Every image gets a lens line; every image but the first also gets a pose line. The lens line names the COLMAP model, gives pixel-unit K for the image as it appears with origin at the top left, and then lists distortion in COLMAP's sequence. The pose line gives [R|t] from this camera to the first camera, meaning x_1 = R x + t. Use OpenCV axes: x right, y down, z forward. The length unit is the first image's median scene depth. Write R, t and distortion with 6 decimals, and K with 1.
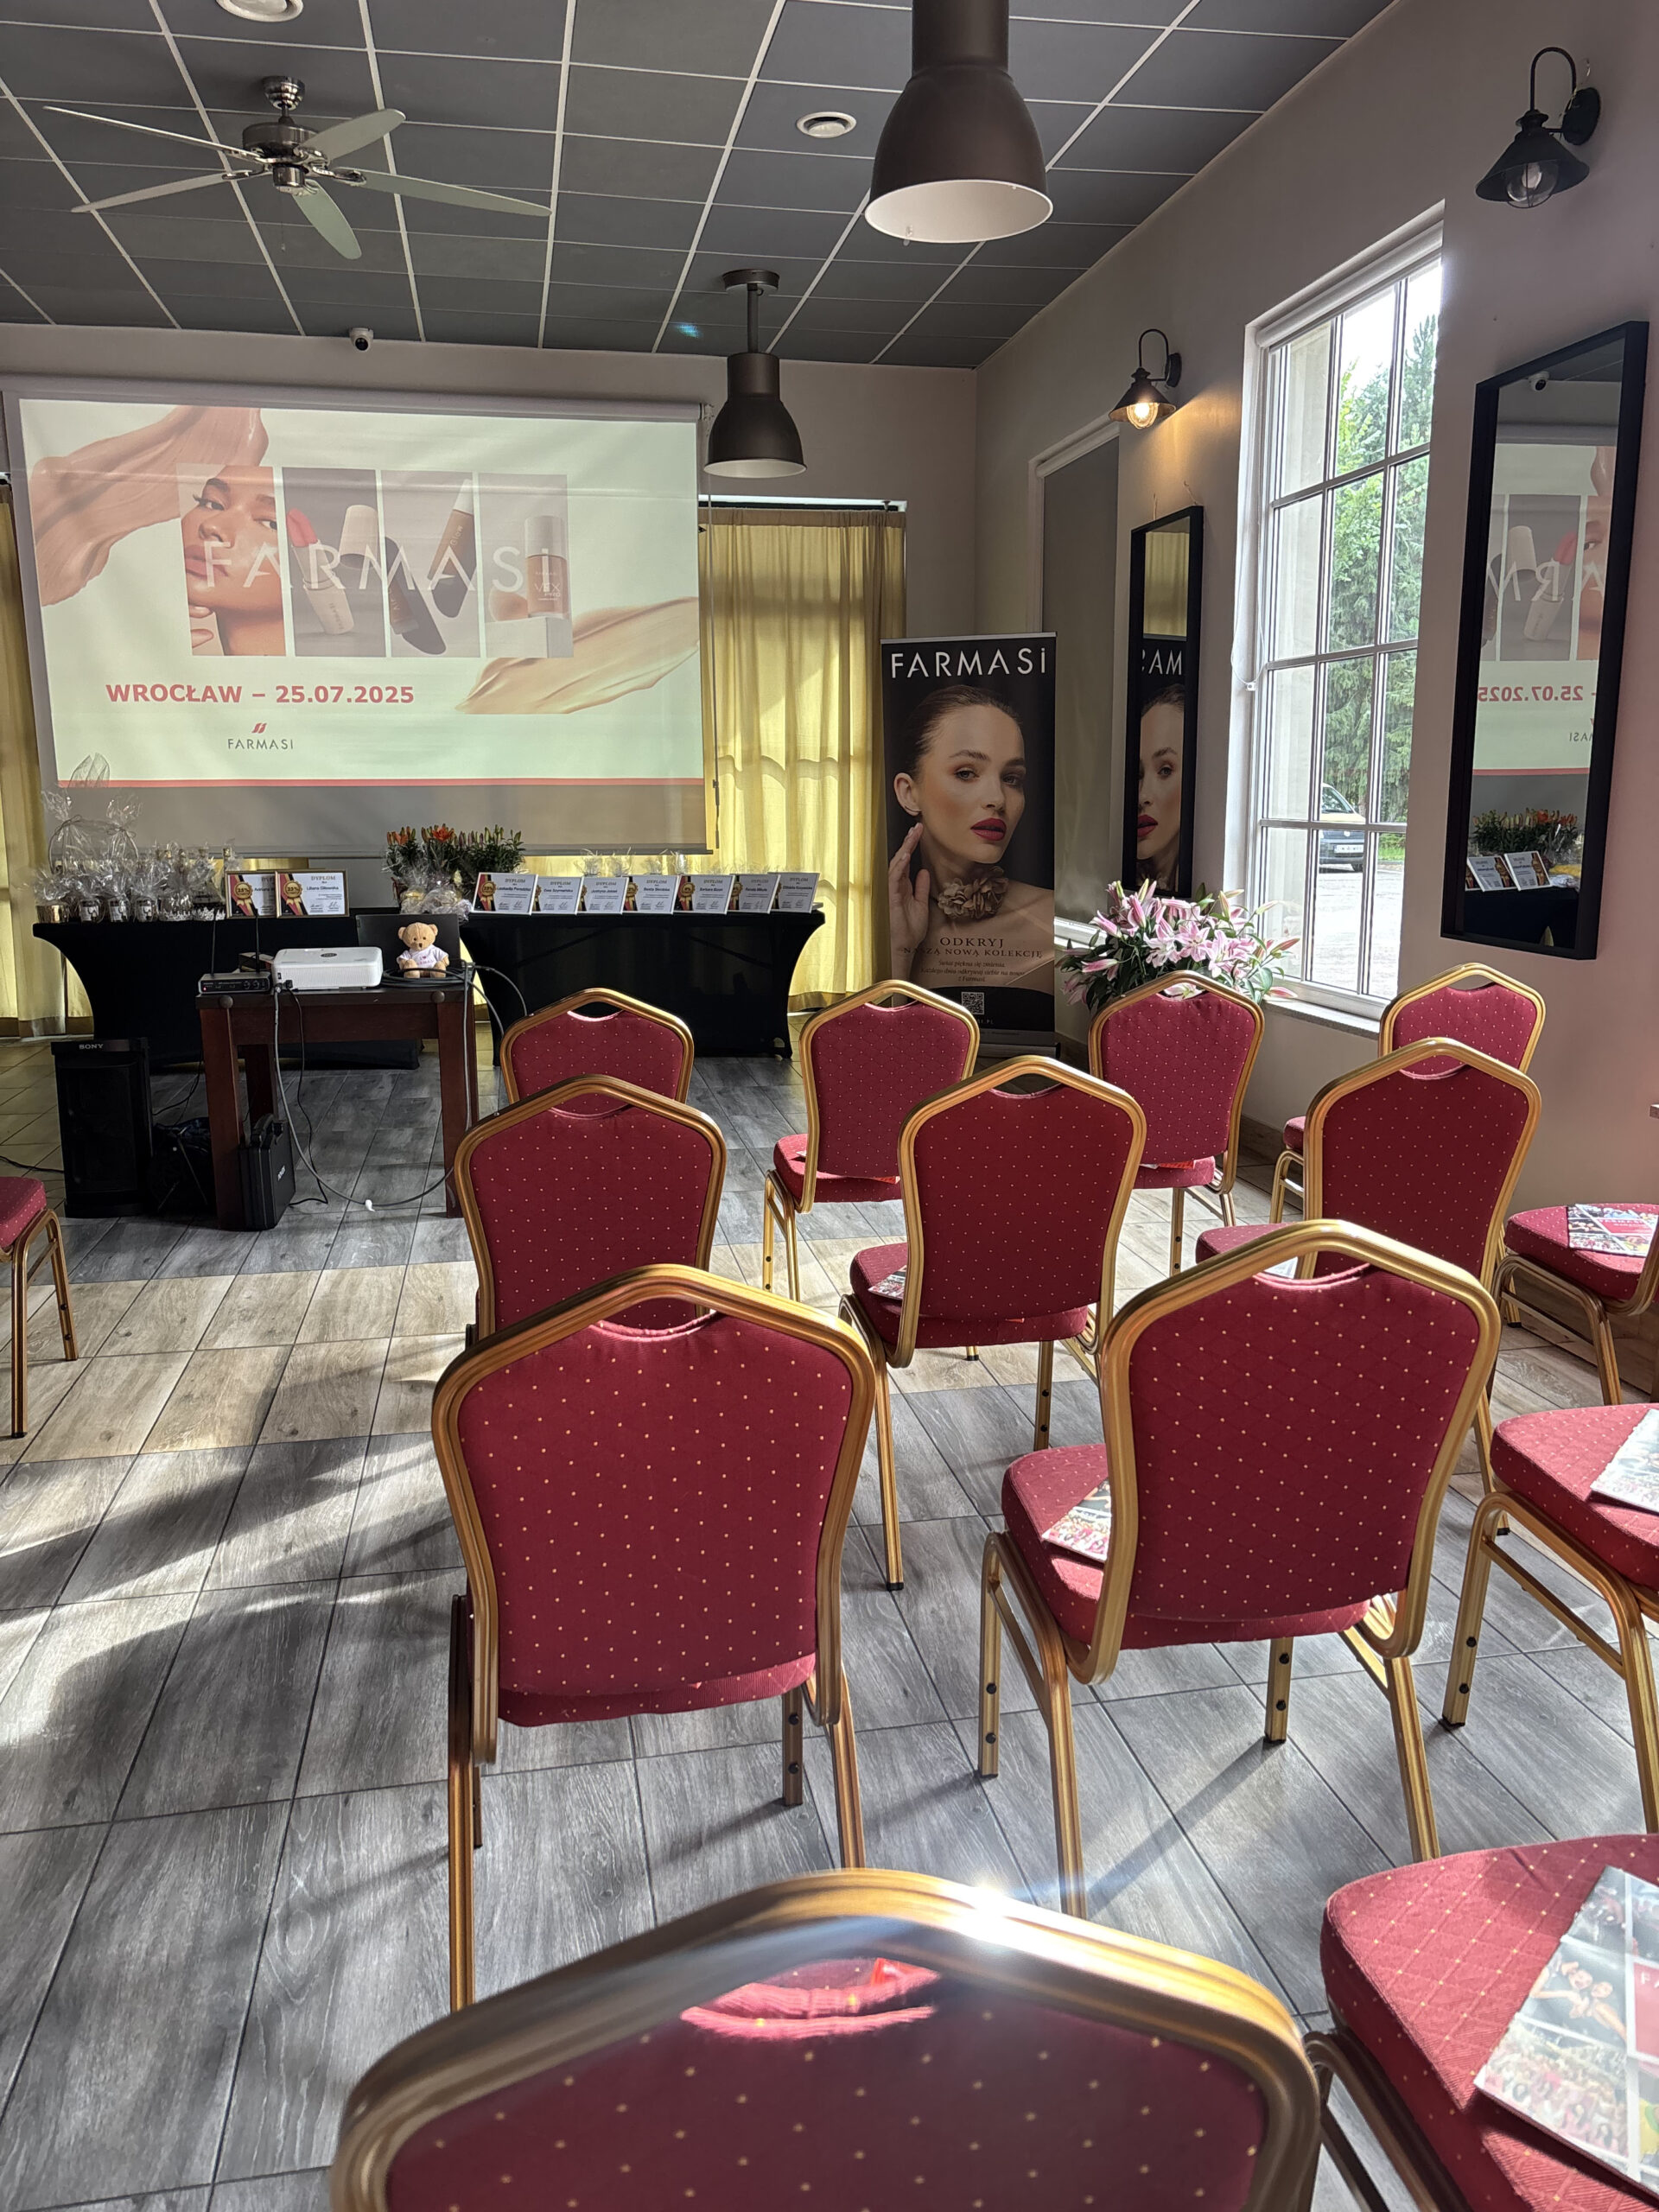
lens RADIAL K [[1665.8, 0, 822.8], [0, 1665.8, 1093.3], [0, 0, 1]] dist [0.021471, -0.013083]
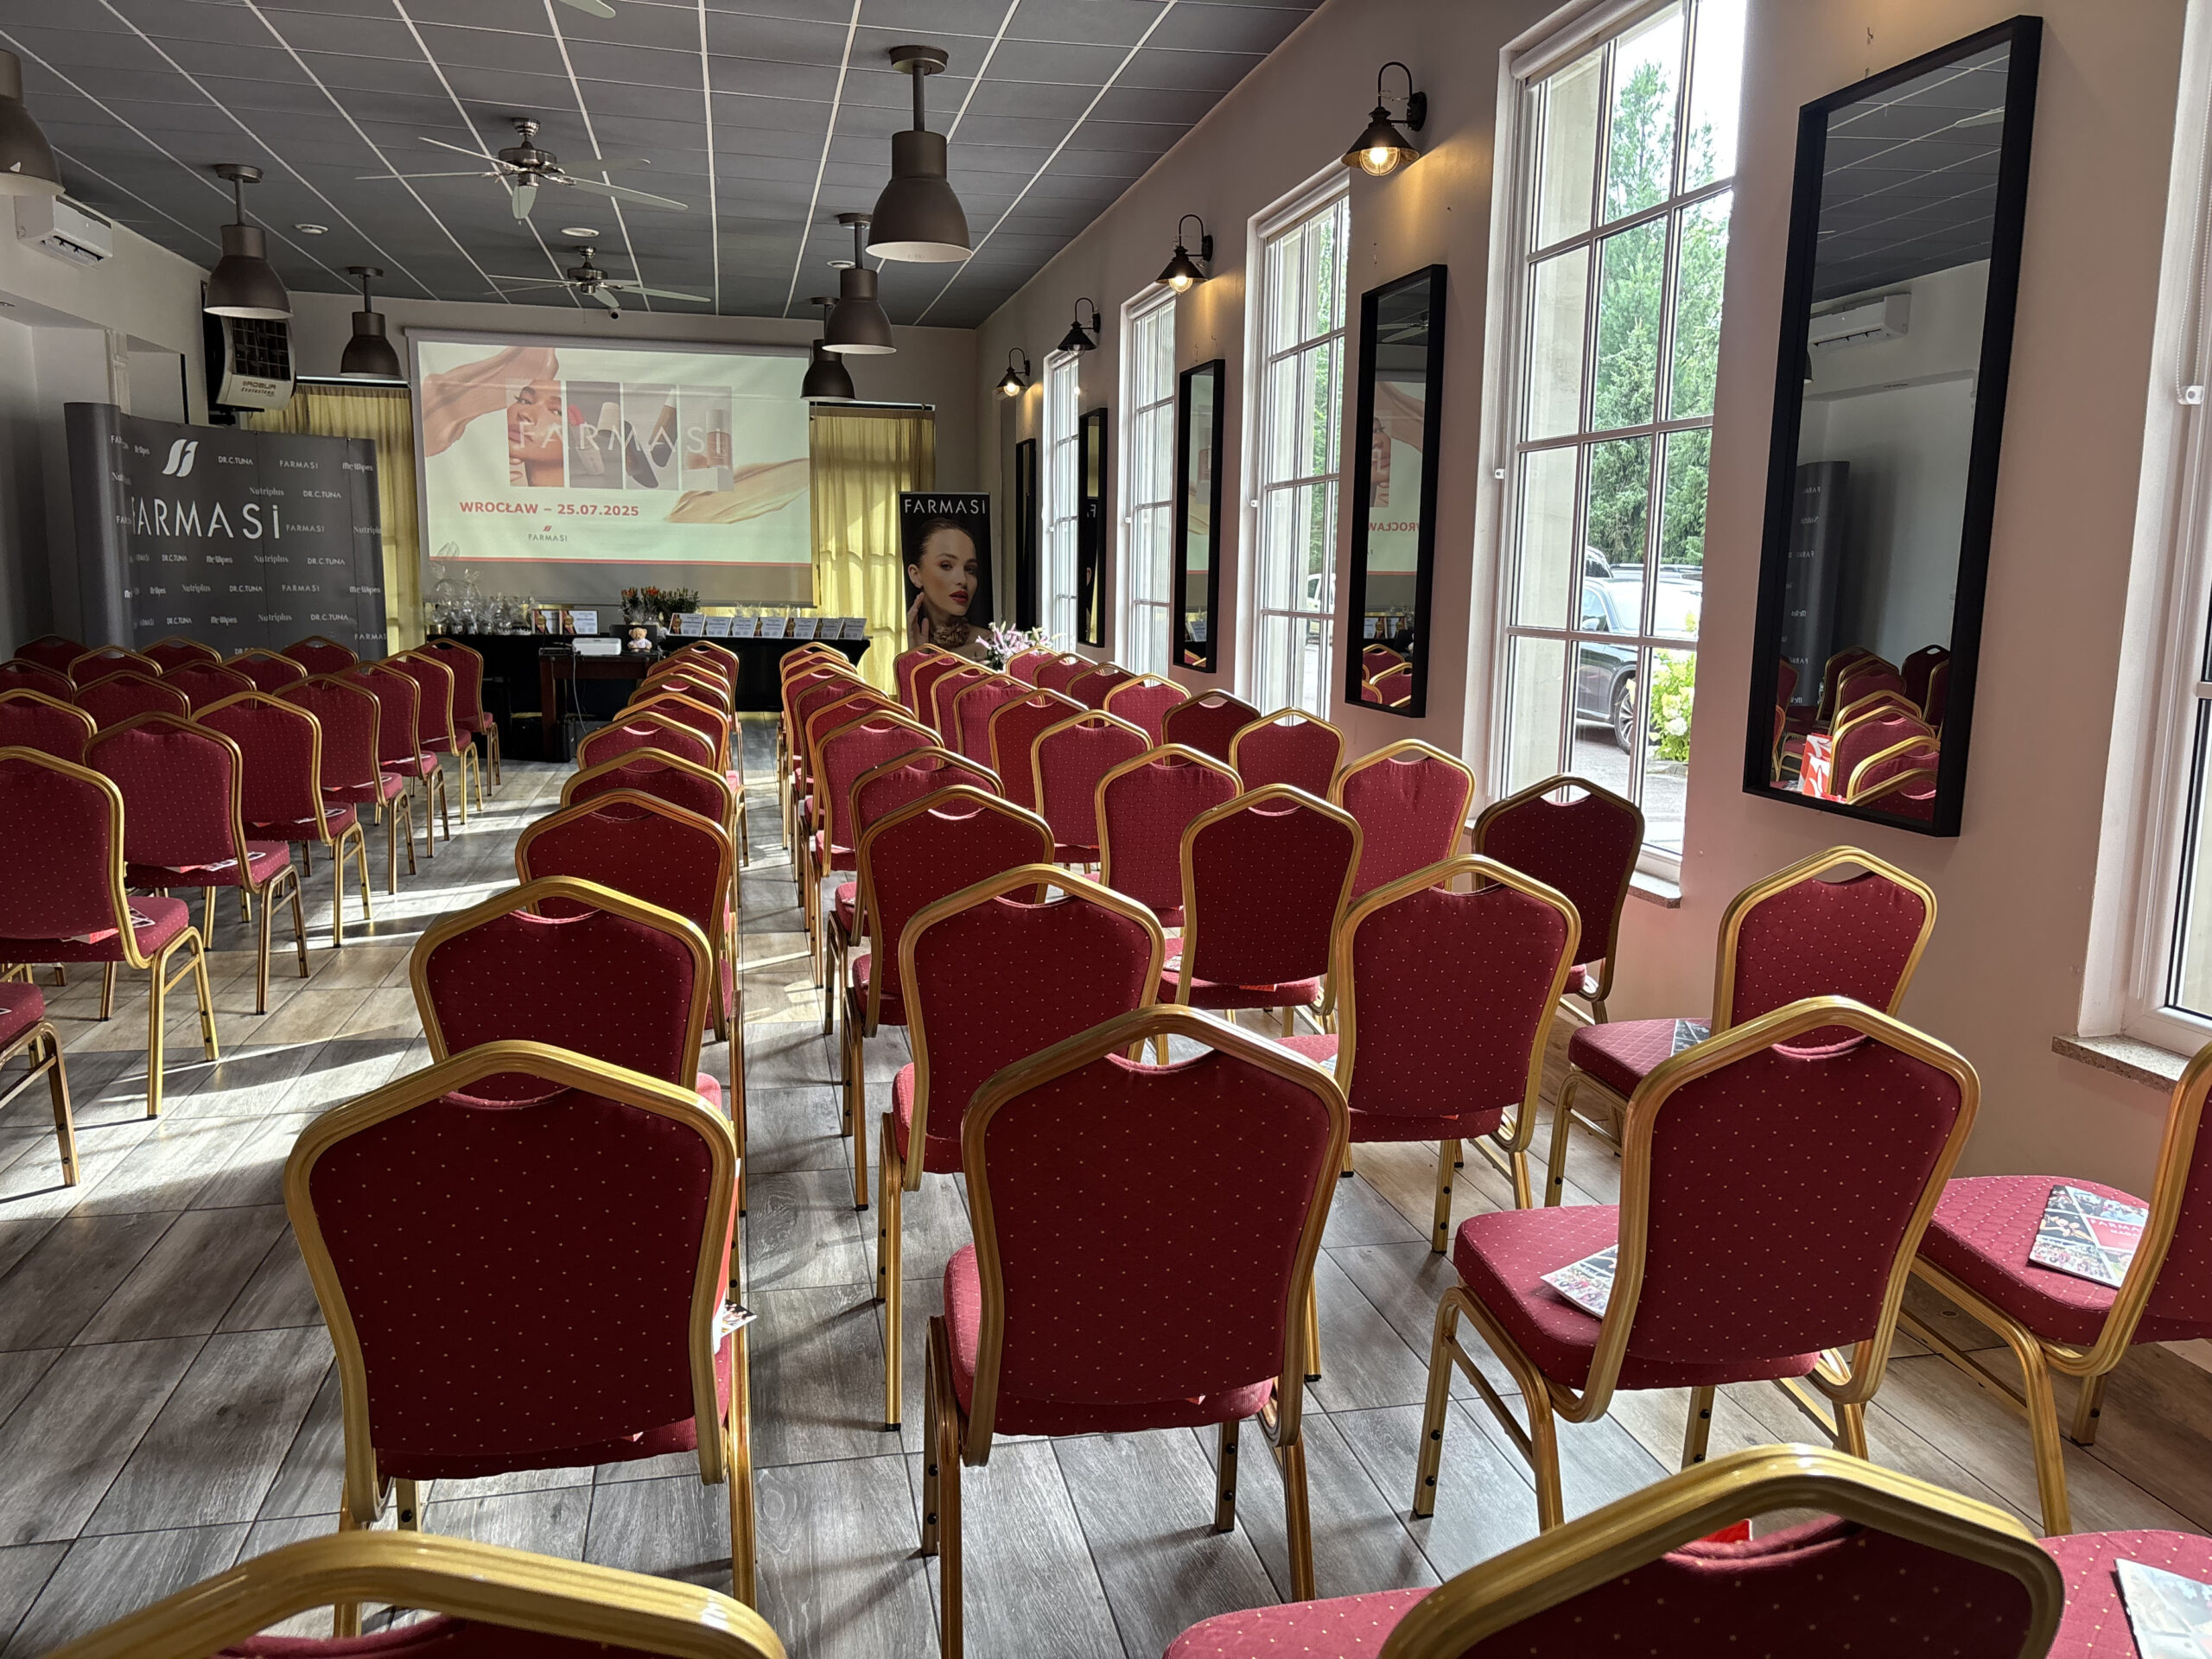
lens RADIAL K [[1665.8, 0, 1121.3], [0, 1665.8, 817.2], [0, 0, 1]] dist [0.021471, -0.013083]
pose [[0.998745, 0.018177, 0.046677, 0.181397], [-0.016699, 0.999353, -0.031859, 0.125991], [-0.047226, 0.031040, 0.998402, -0.749763]]
